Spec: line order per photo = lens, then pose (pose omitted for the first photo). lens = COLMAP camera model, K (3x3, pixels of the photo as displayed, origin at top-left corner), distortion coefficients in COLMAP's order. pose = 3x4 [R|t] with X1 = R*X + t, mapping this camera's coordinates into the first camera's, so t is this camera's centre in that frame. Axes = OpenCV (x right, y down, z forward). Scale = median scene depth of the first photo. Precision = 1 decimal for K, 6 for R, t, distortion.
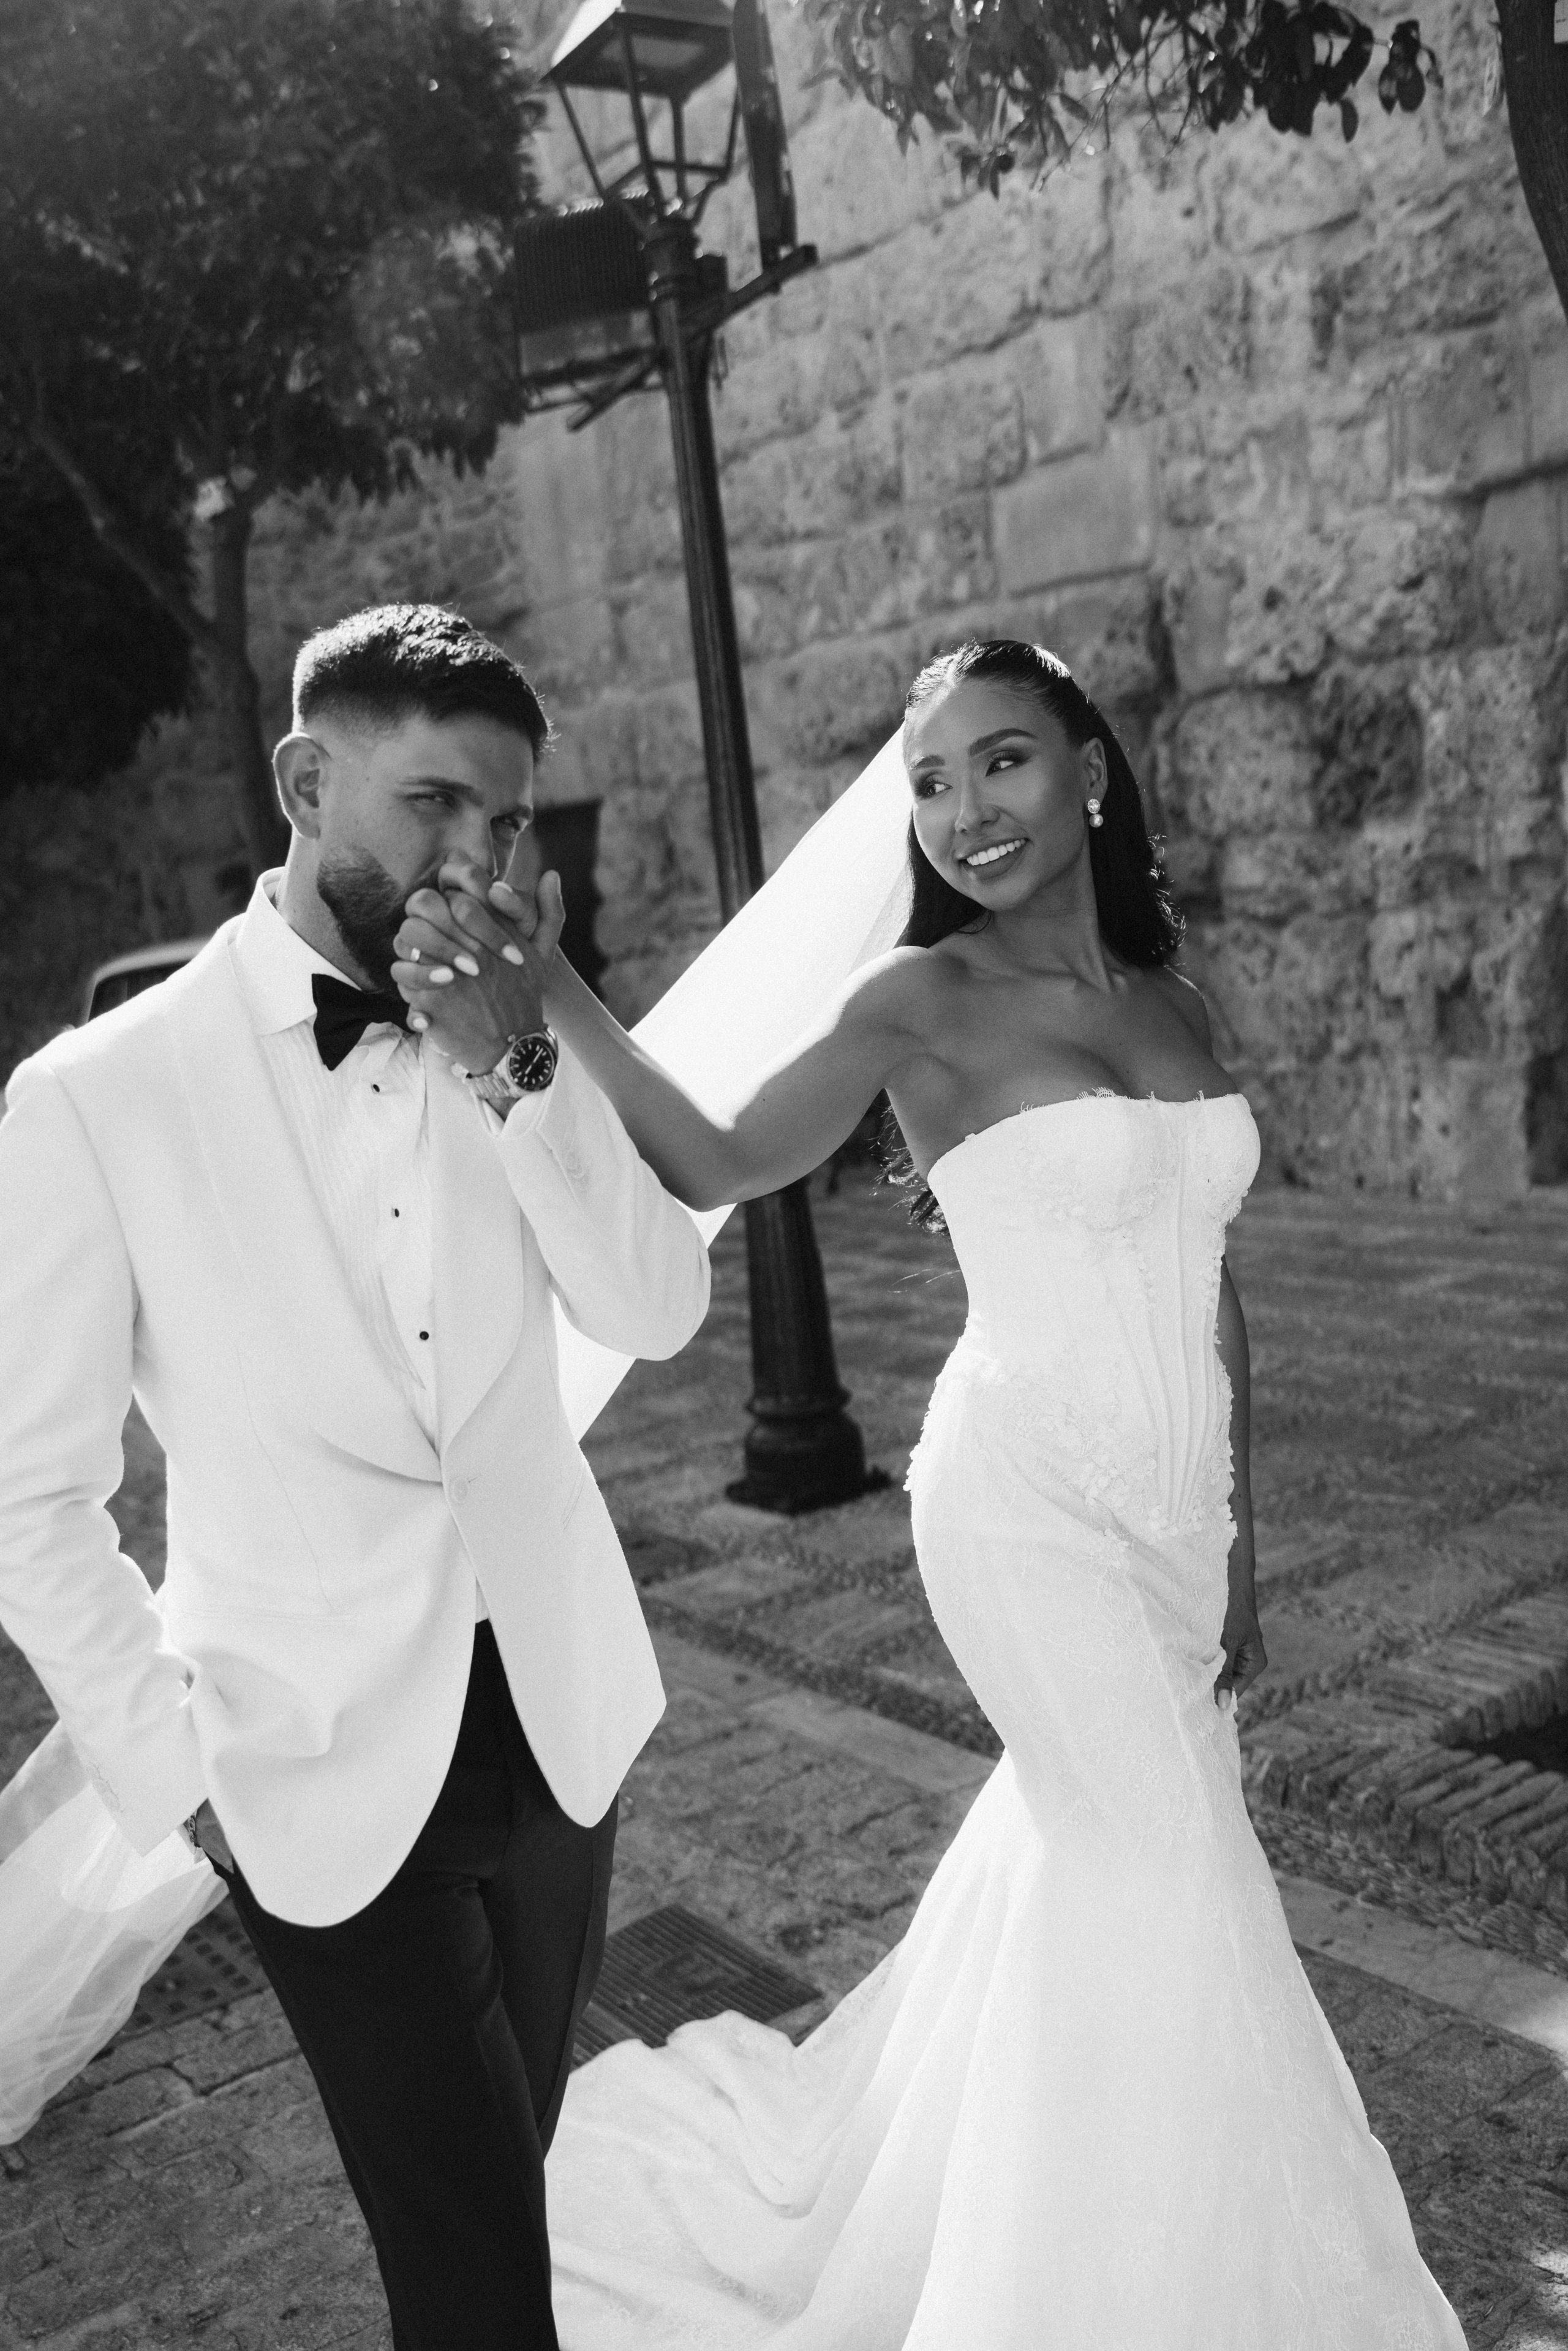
lens RADIAL K [[2184.6, 0, 768.4], [0, 2184.6, 1157.9], [0, 0, 1]] dist [0.022279, 0.000000]
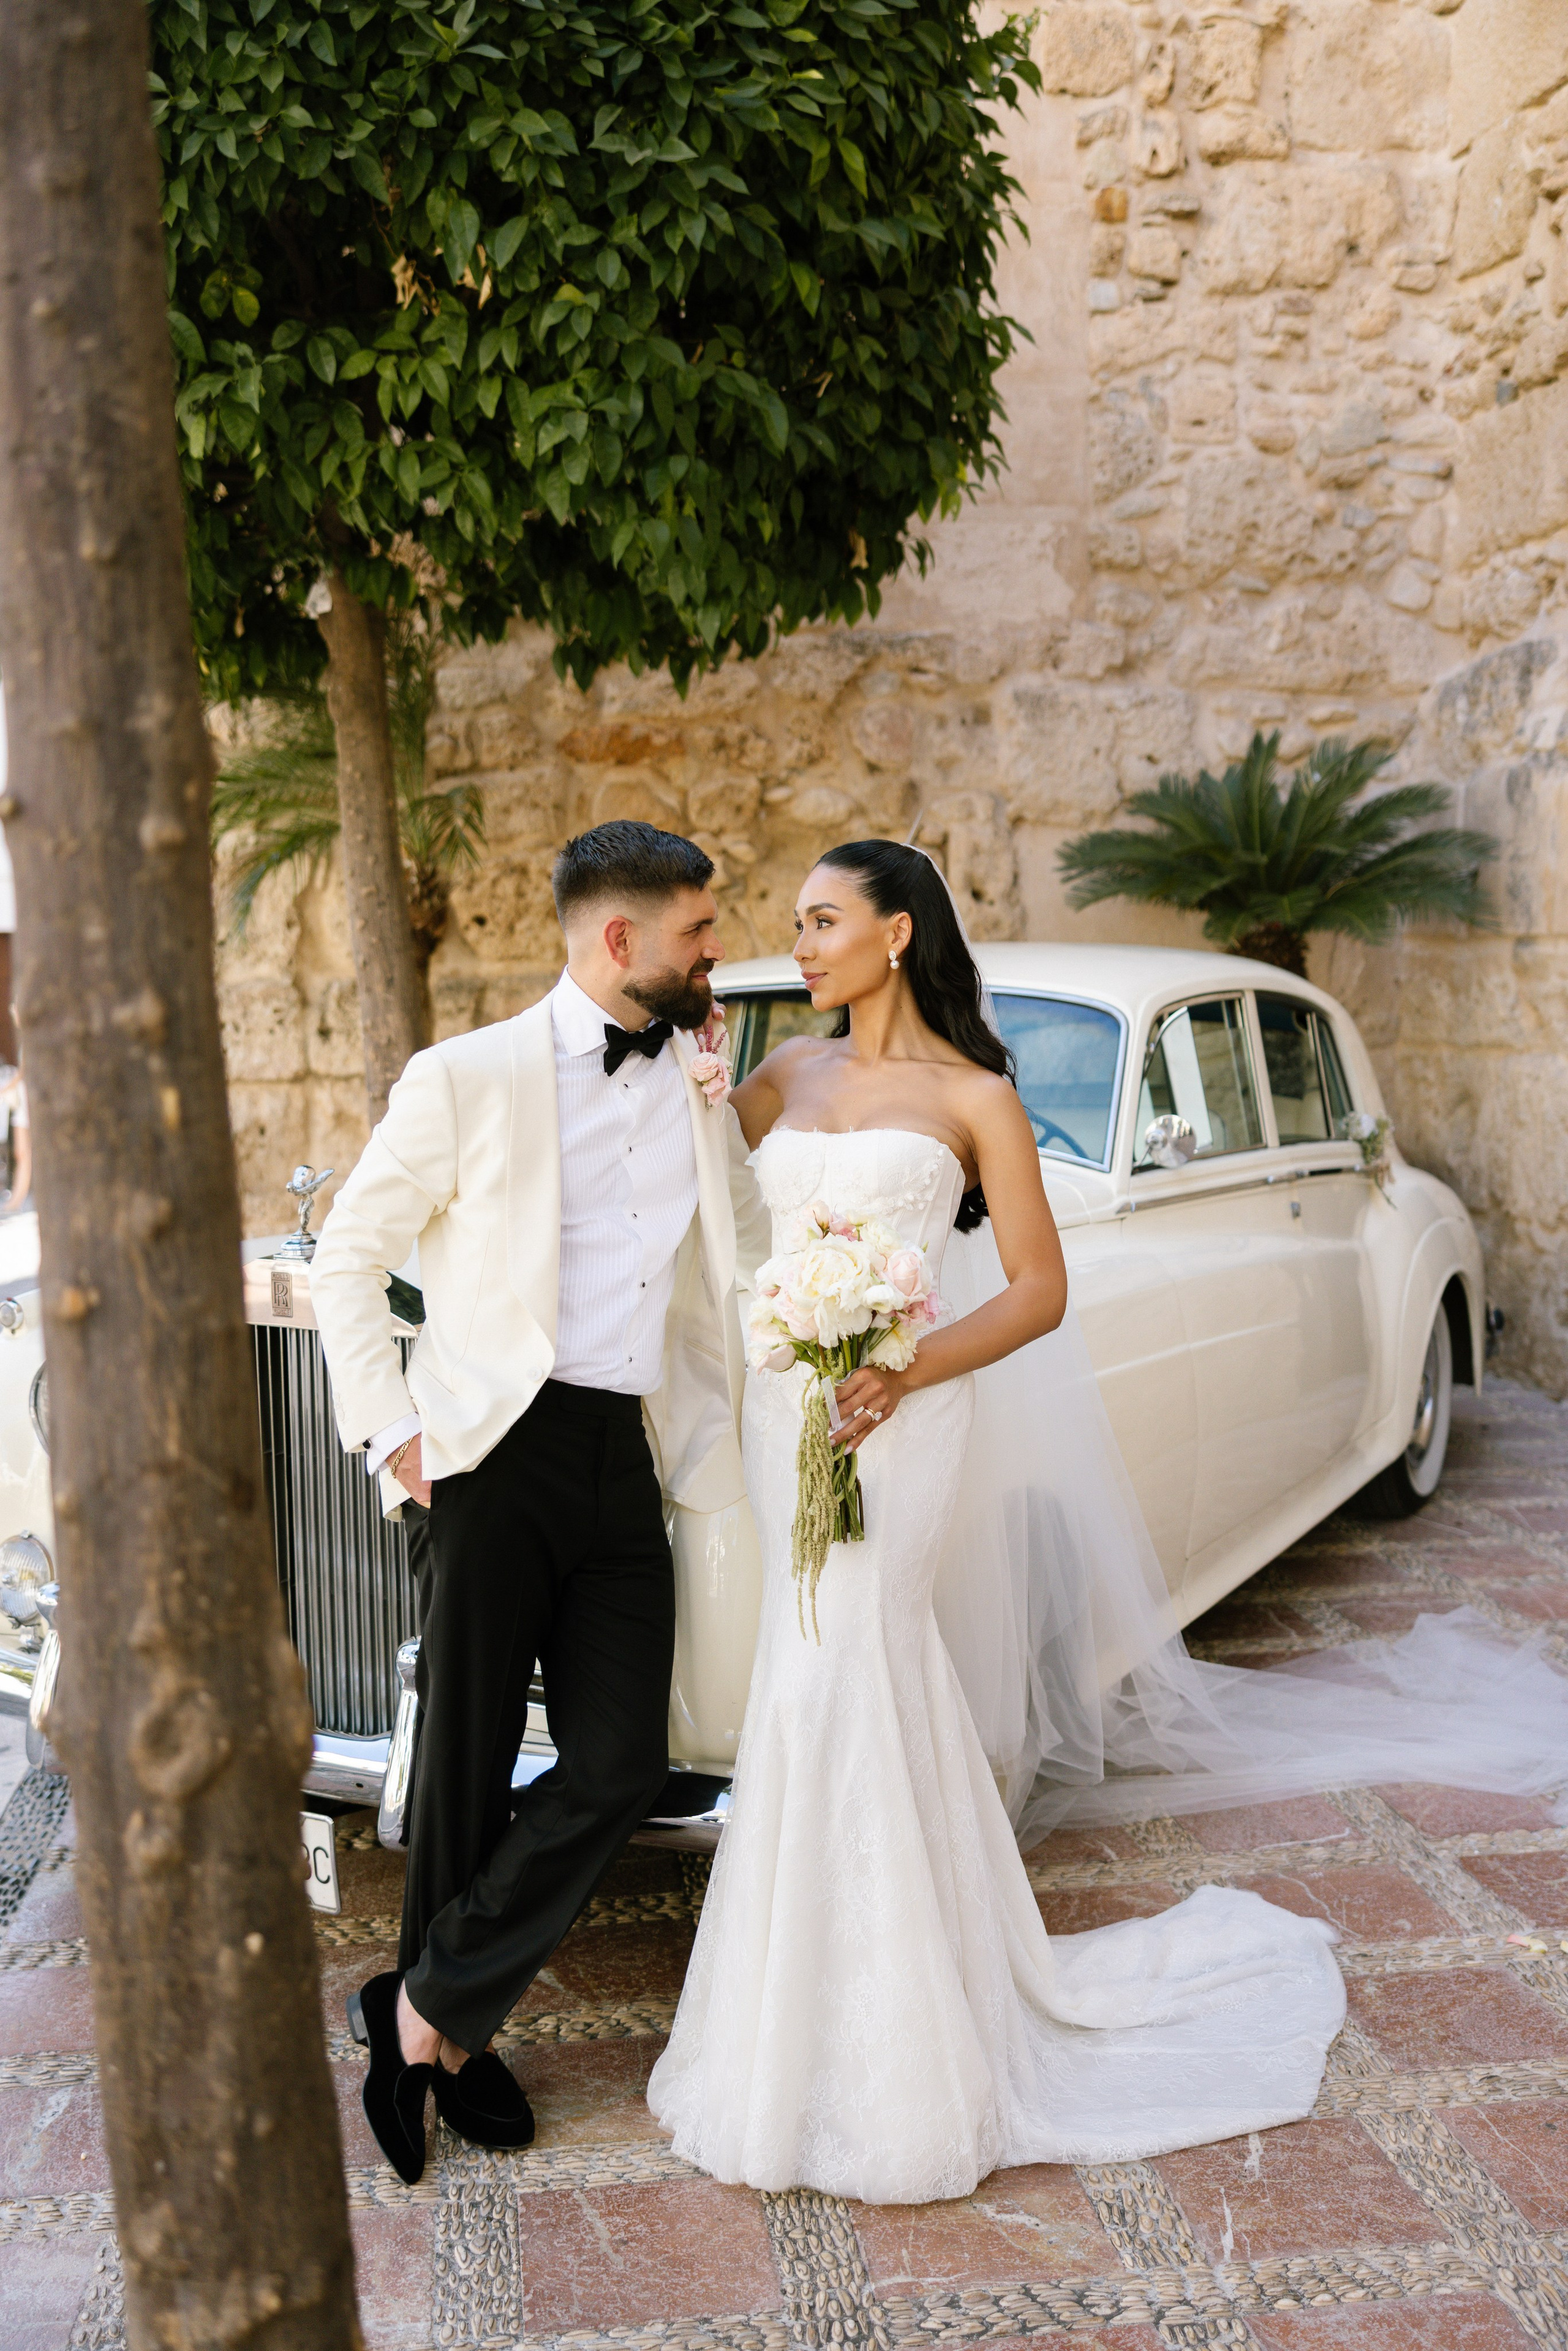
lens RADIAL K [[2218.4, 0, 763.9], [0, 2218.4, 1177.8], [0, 0, 1]] dist [0.003507, 0.000000]
pose [[0.878916, 0.140876, -0.455698, -0.065052], [-0.143680, 0.989208, 0.028689, -0.076524], [0.454822, 0.040260, 0.889672, 0.703392]]
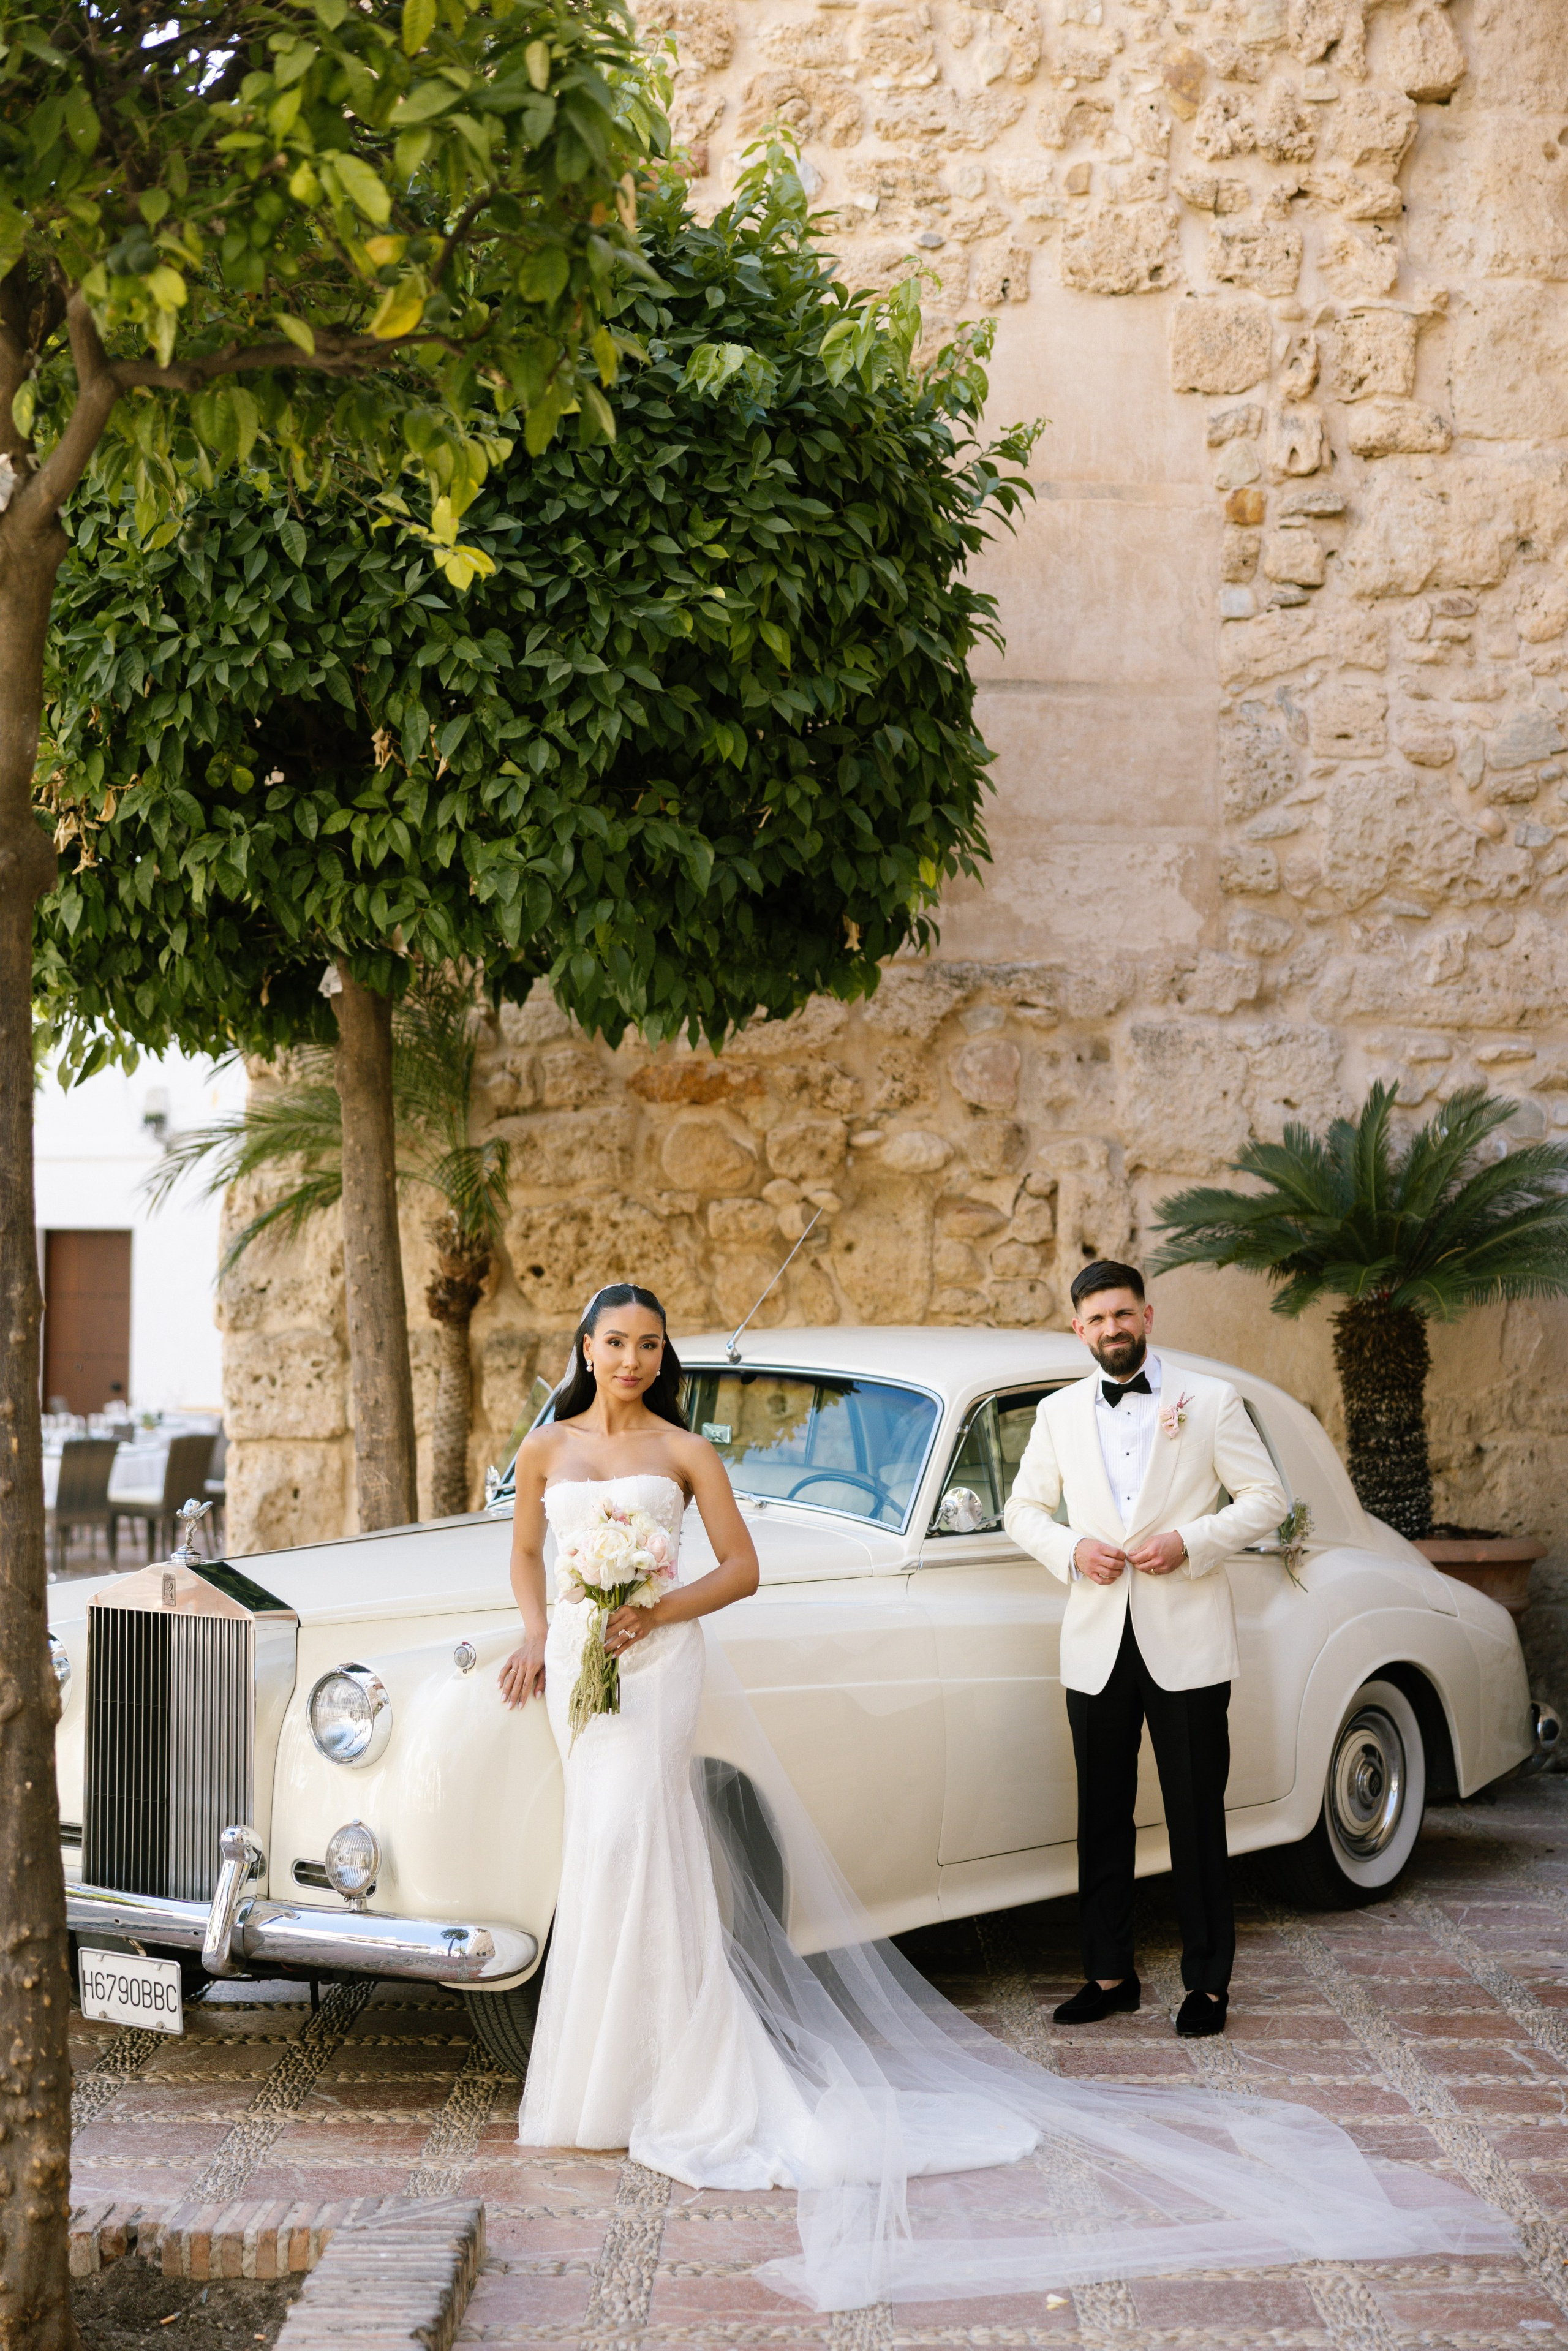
lens RADIAL K [[3724.1, 0, 781.0], [0, 3724.1, 1174.0], [0, 0, 1]] dist [0.030696, 0.000000]
pose [[0.796907, 0.099493, -0.595853, 0.334650], [-0.171265, 0.983085, -0.064903, -0.099158], [0.579316, 0.153770, 0.800467, 0.355711]]
